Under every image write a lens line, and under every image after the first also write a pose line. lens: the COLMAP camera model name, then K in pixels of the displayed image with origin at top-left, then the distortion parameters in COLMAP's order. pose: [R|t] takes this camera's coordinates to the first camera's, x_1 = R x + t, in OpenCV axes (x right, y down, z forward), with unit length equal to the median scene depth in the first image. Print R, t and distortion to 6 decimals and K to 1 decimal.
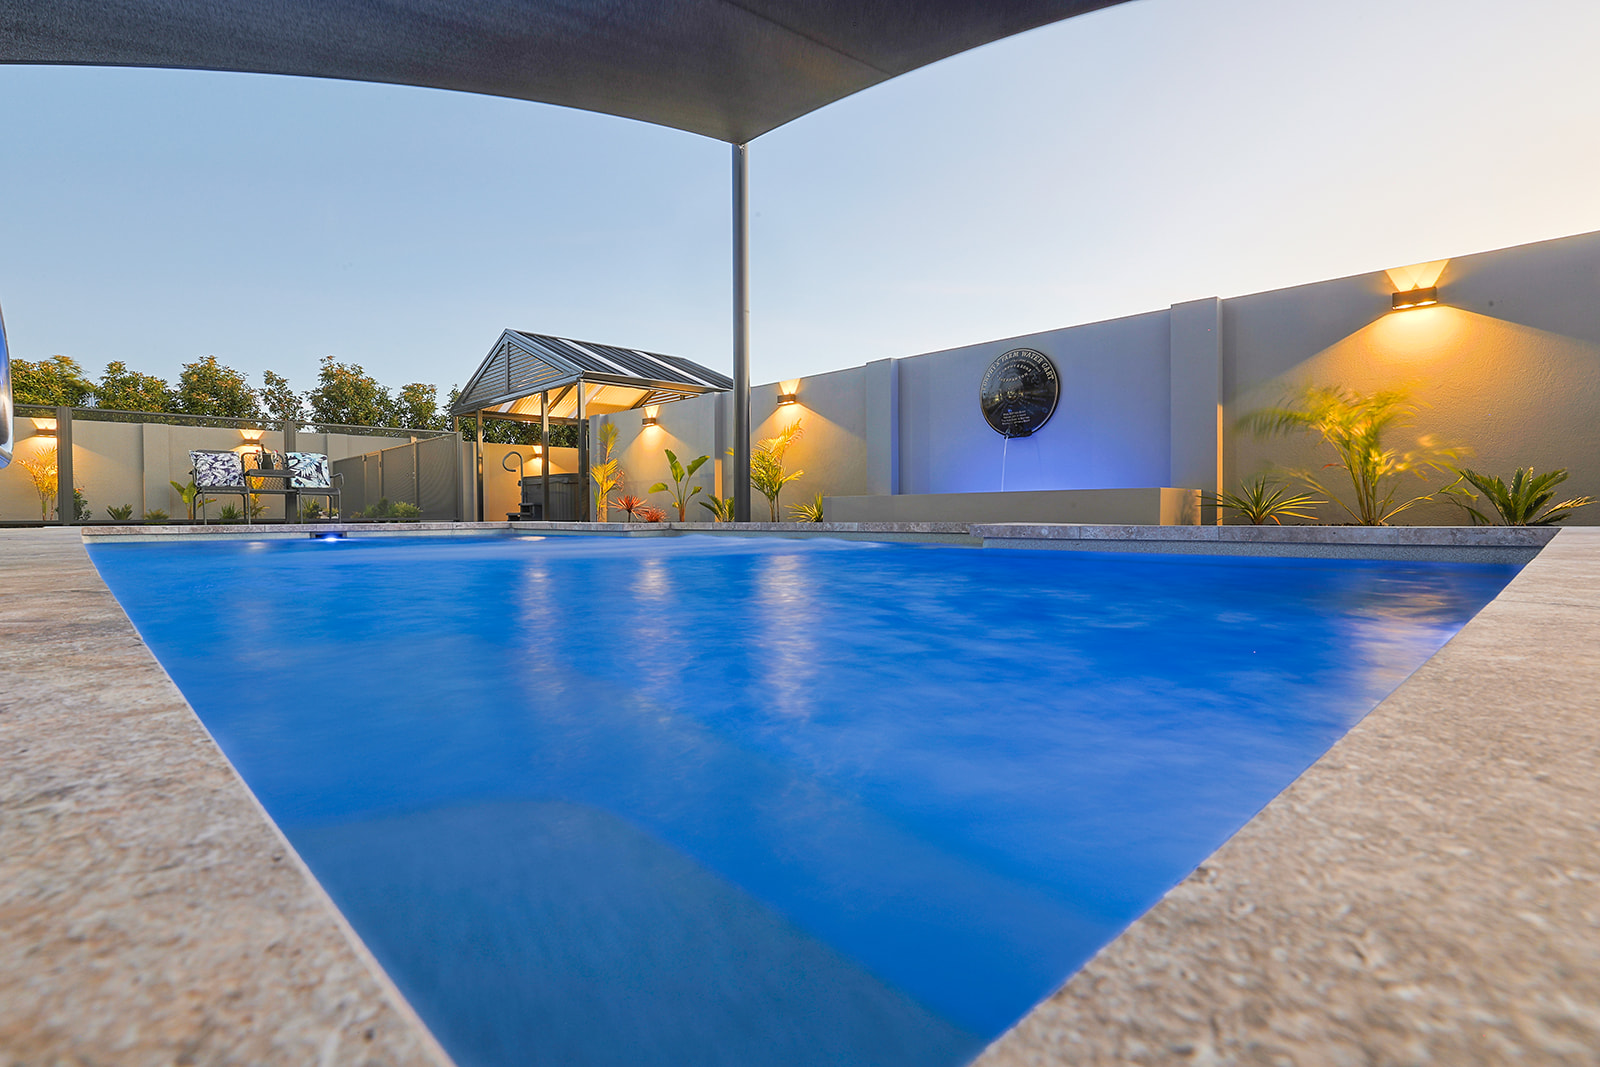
lens RADIAL K [[782.9, 0, 797.7], [0, 782.9, 535.7], [0, 0, 1]] dist [-0.037507, 0.006981]
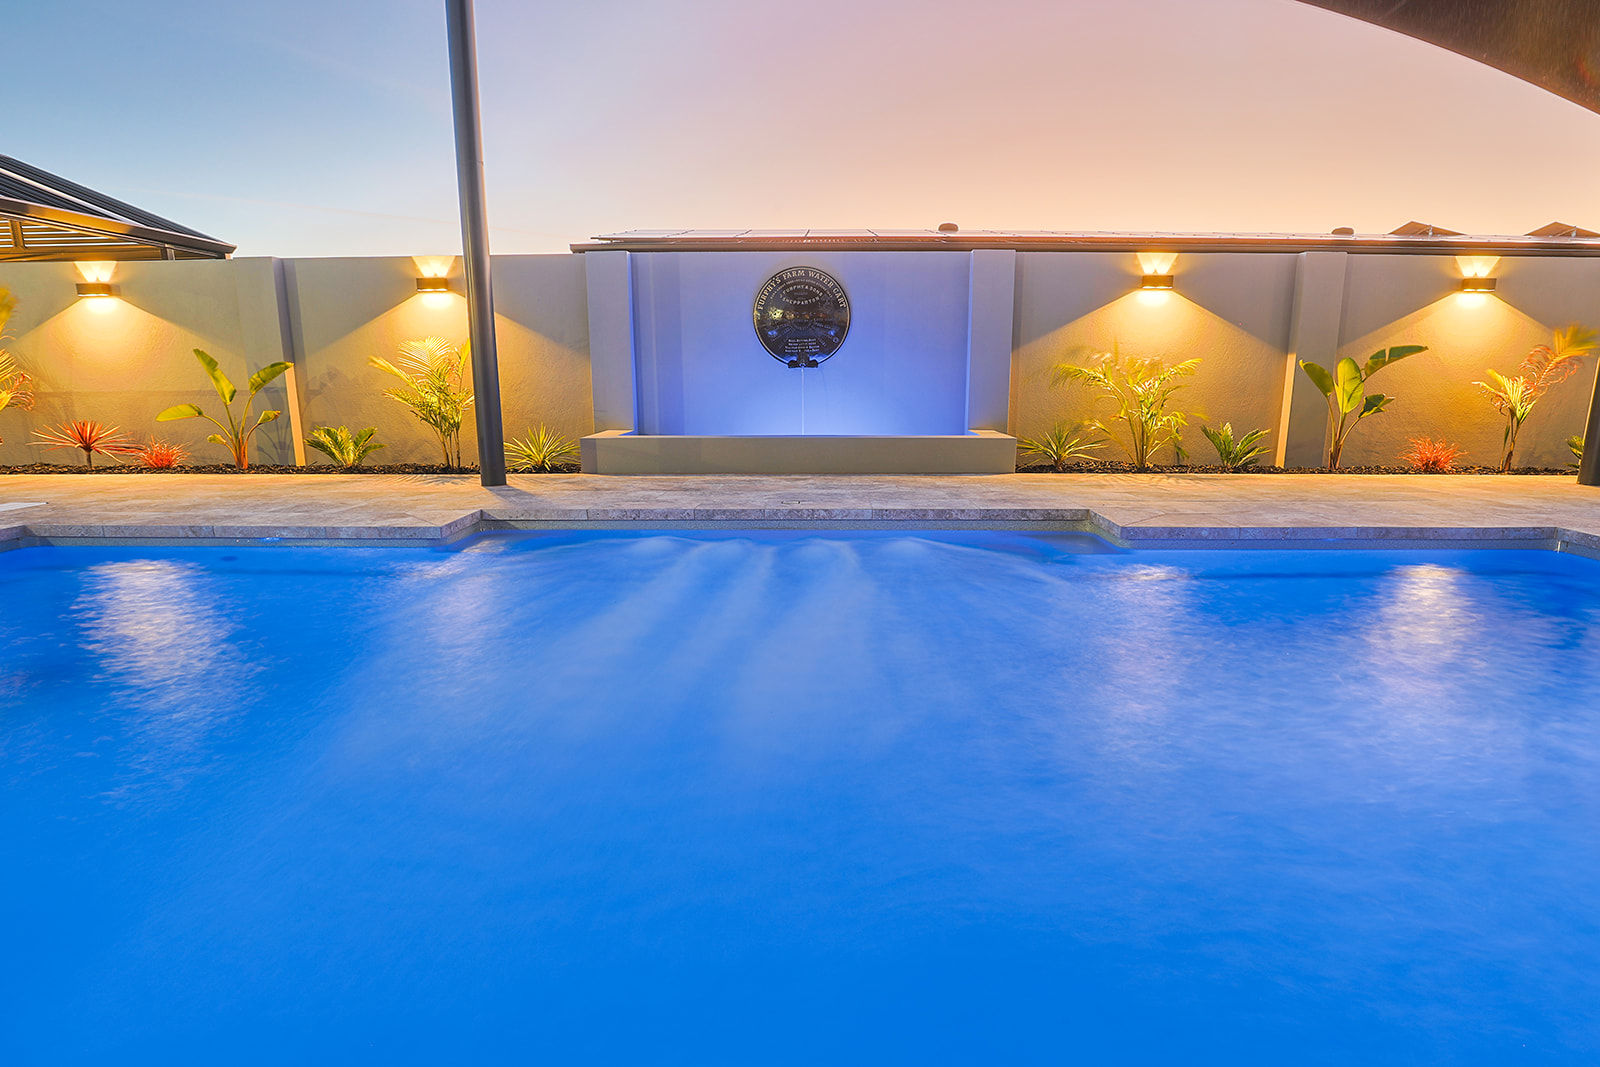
lens RADIAL K [[782.9, 0, 797.7], [0, 782.9, 535.7], [0, 0, 1]] dist [-0.037507, 0.006981]
pose [[0.694076, -0.151177, 0.703849, -0.404386], [0.016948, 0.980862, 0.193963, -0.107522], [-0.719702, -0.122696, 0.683355, 0.339246]]
